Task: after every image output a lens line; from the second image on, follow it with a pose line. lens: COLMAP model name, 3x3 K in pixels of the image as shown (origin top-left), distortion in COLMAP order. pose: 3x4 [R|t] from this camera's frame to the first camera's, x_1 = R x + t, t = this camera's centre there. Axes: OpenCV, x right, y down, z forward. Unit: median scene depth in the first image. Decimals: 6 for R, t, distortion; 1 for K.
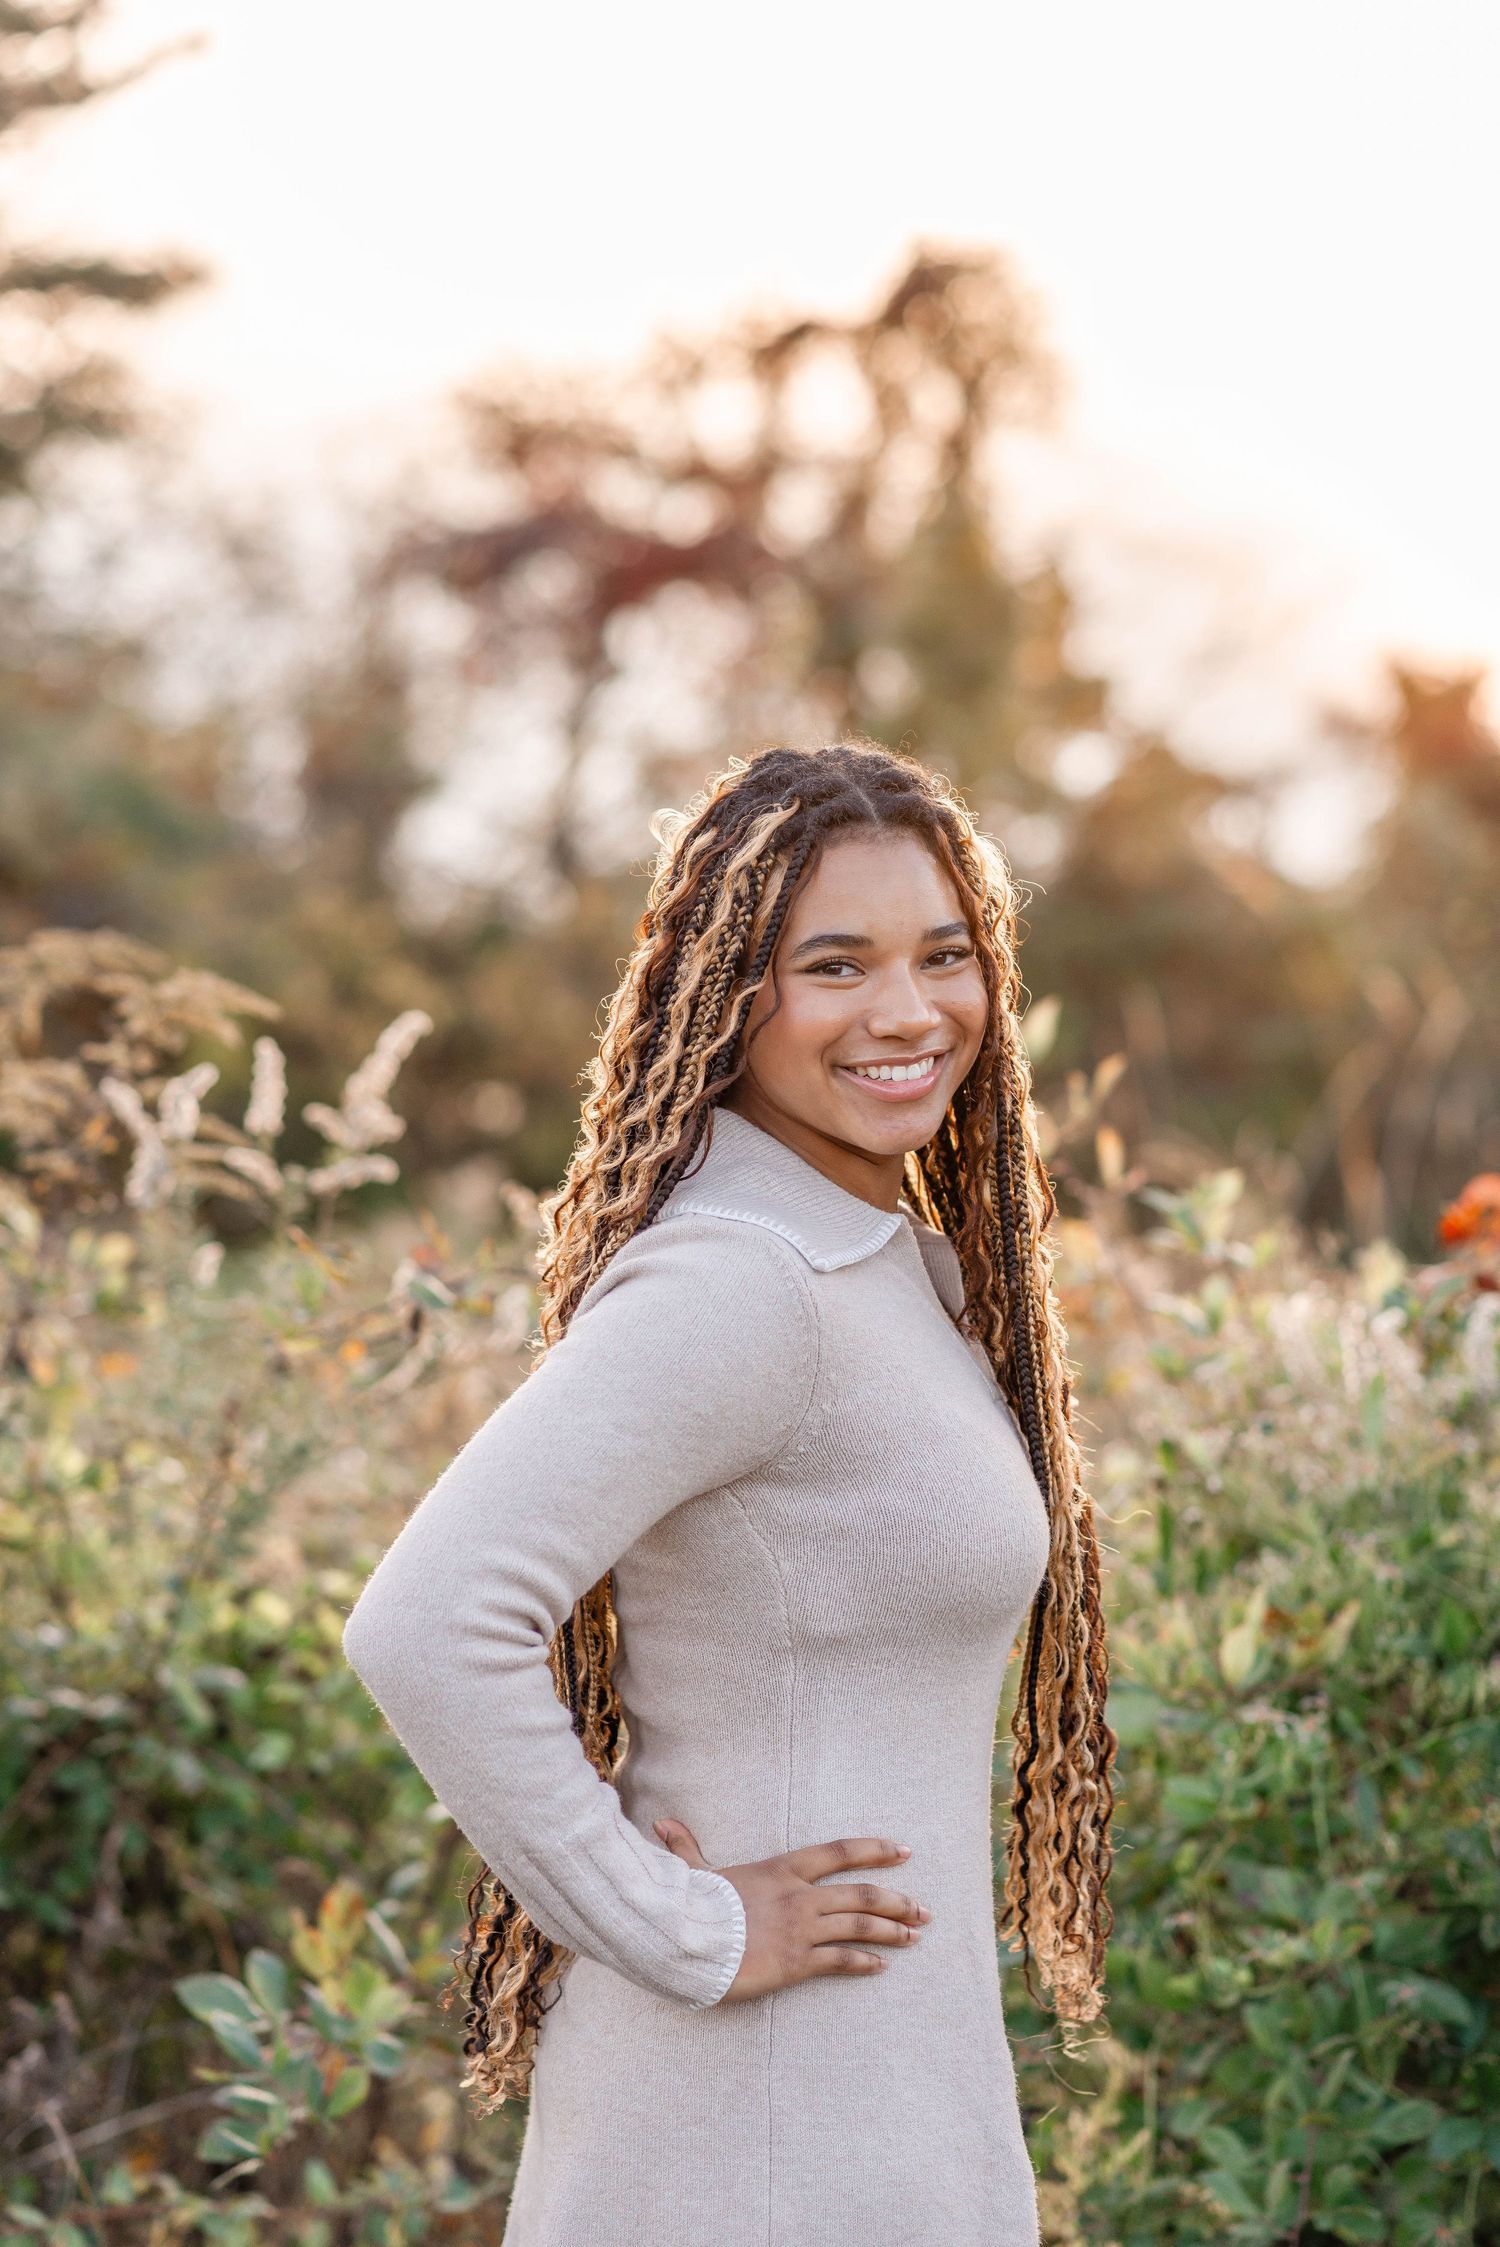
lens RADIAL K [[5534.5, 0, 751.5], [0, 5534.5, 1114.7], [0, 0, 1]] dist [-0.000410, 0.000000]
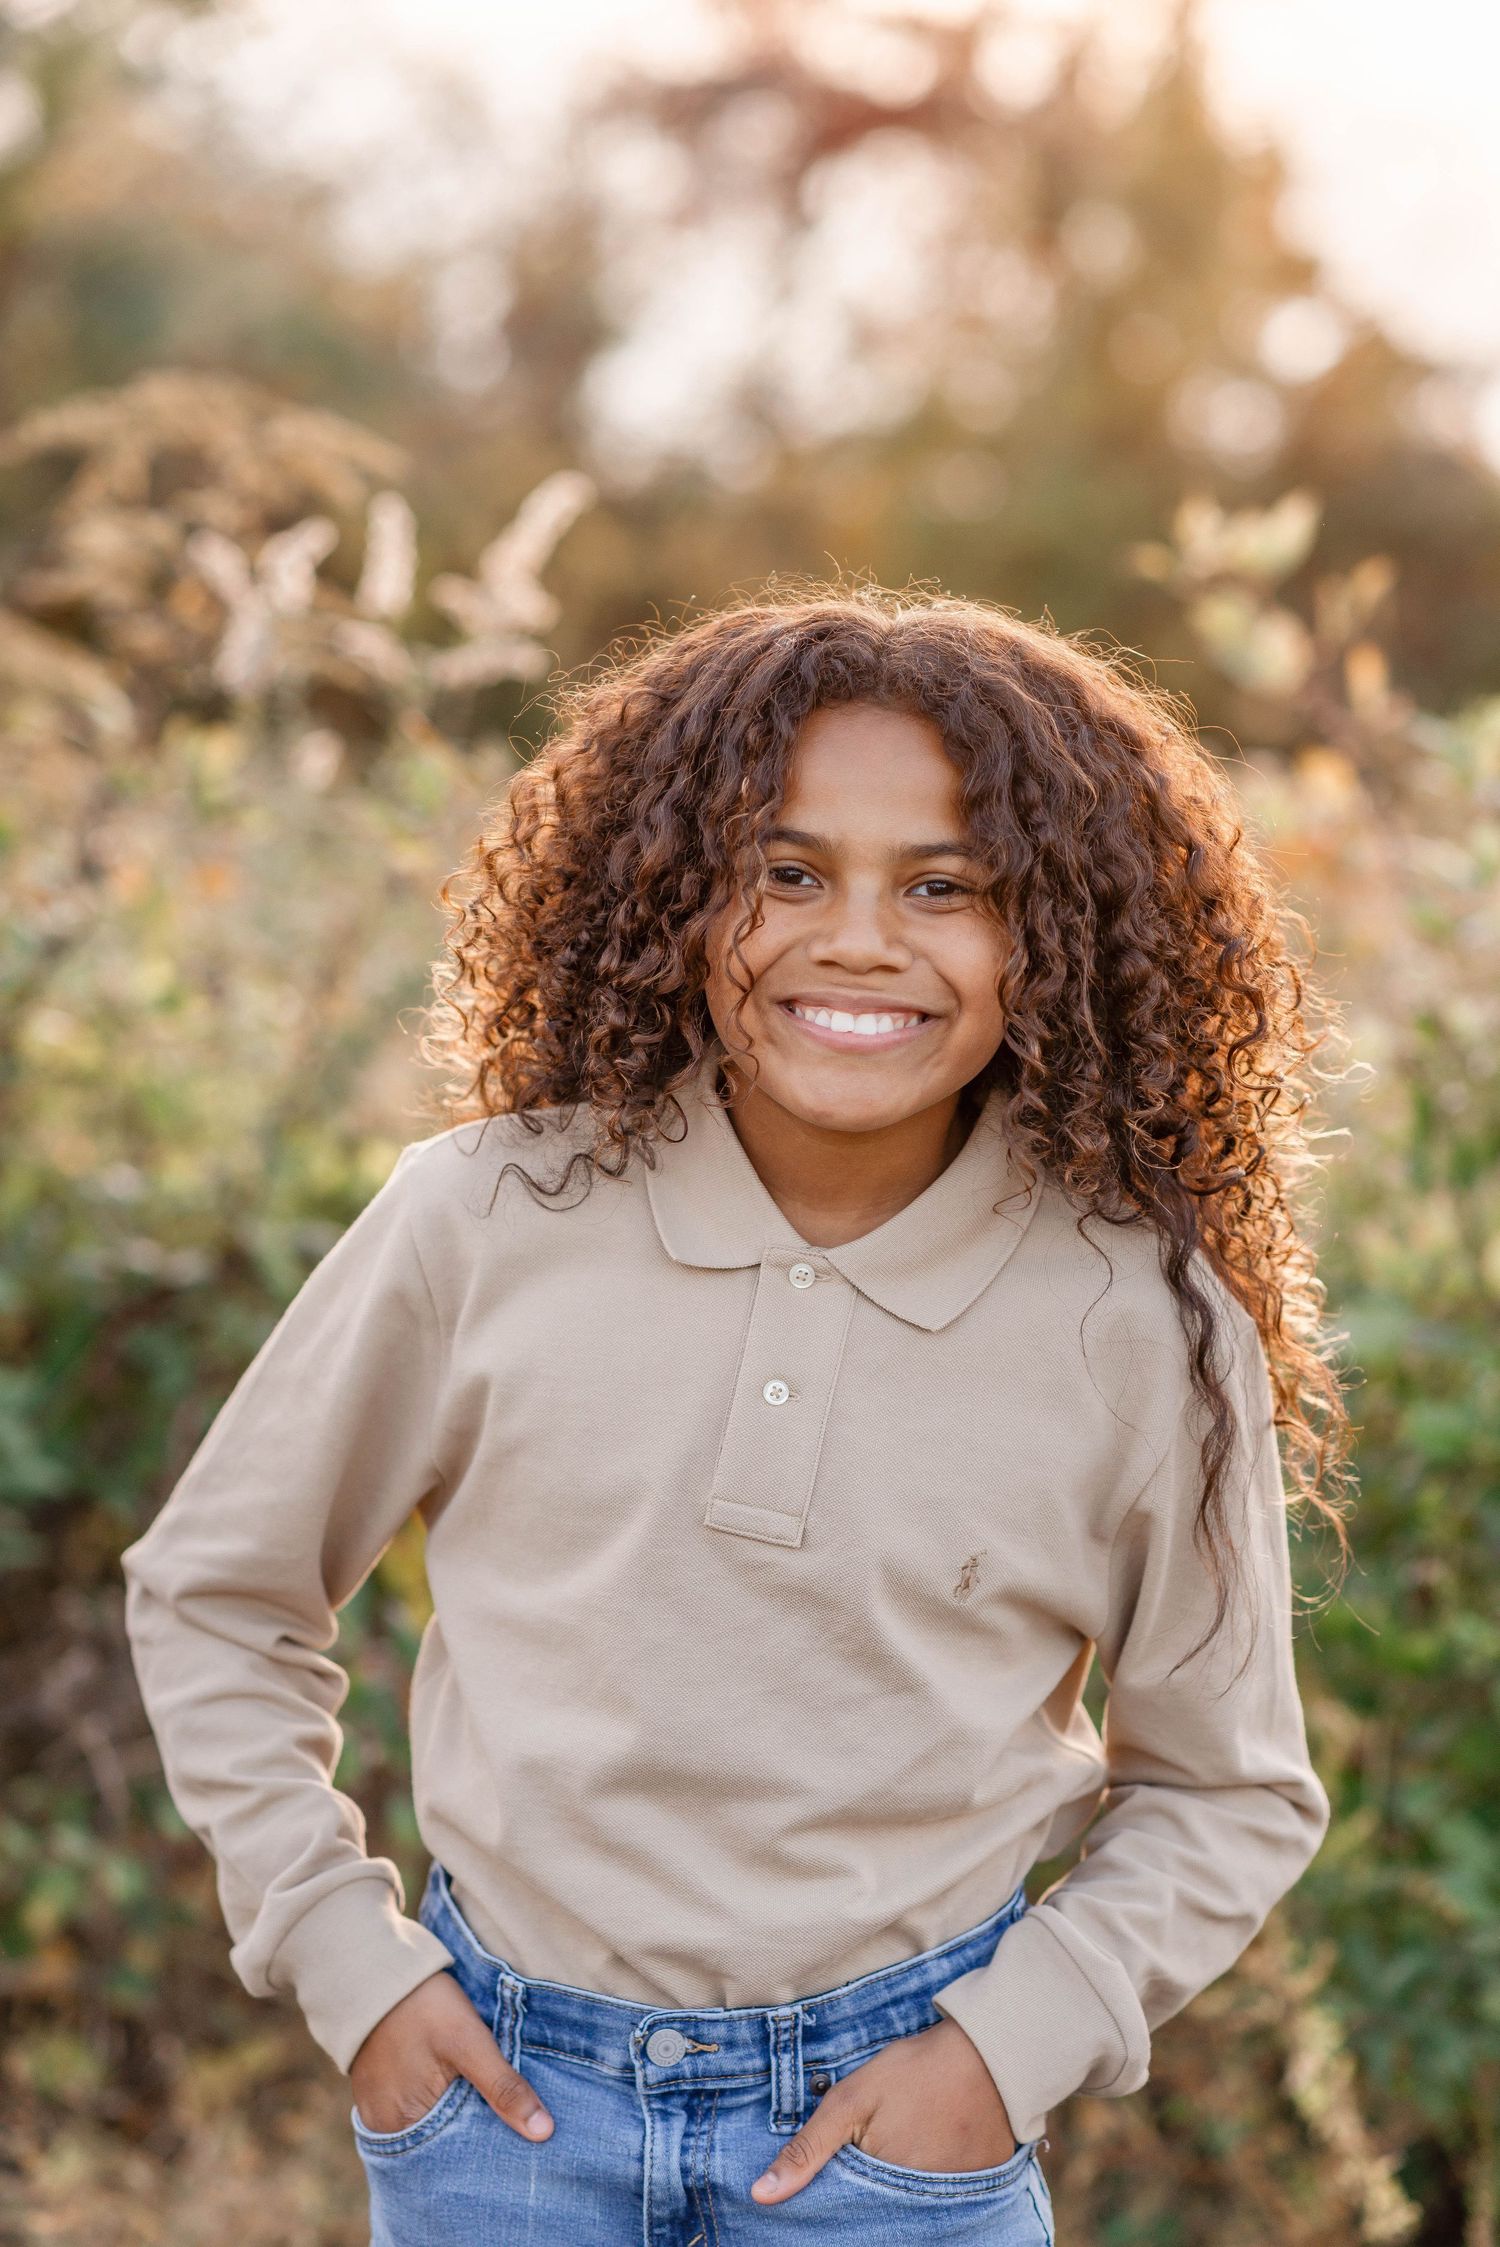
lens RADIAL K [[5534.5, 0, 750.4], [0, 5534.5, 1123.3], [0, 0, 1]] dist [-0.000410, 0.000000]
pose [[0.998628, 0.042328, -0.030816, -0.001868], [-0.039809, 0.996141, 0.078215, 0.012785], [0.034008, -0.076881, 0.996460, 0.135250]]
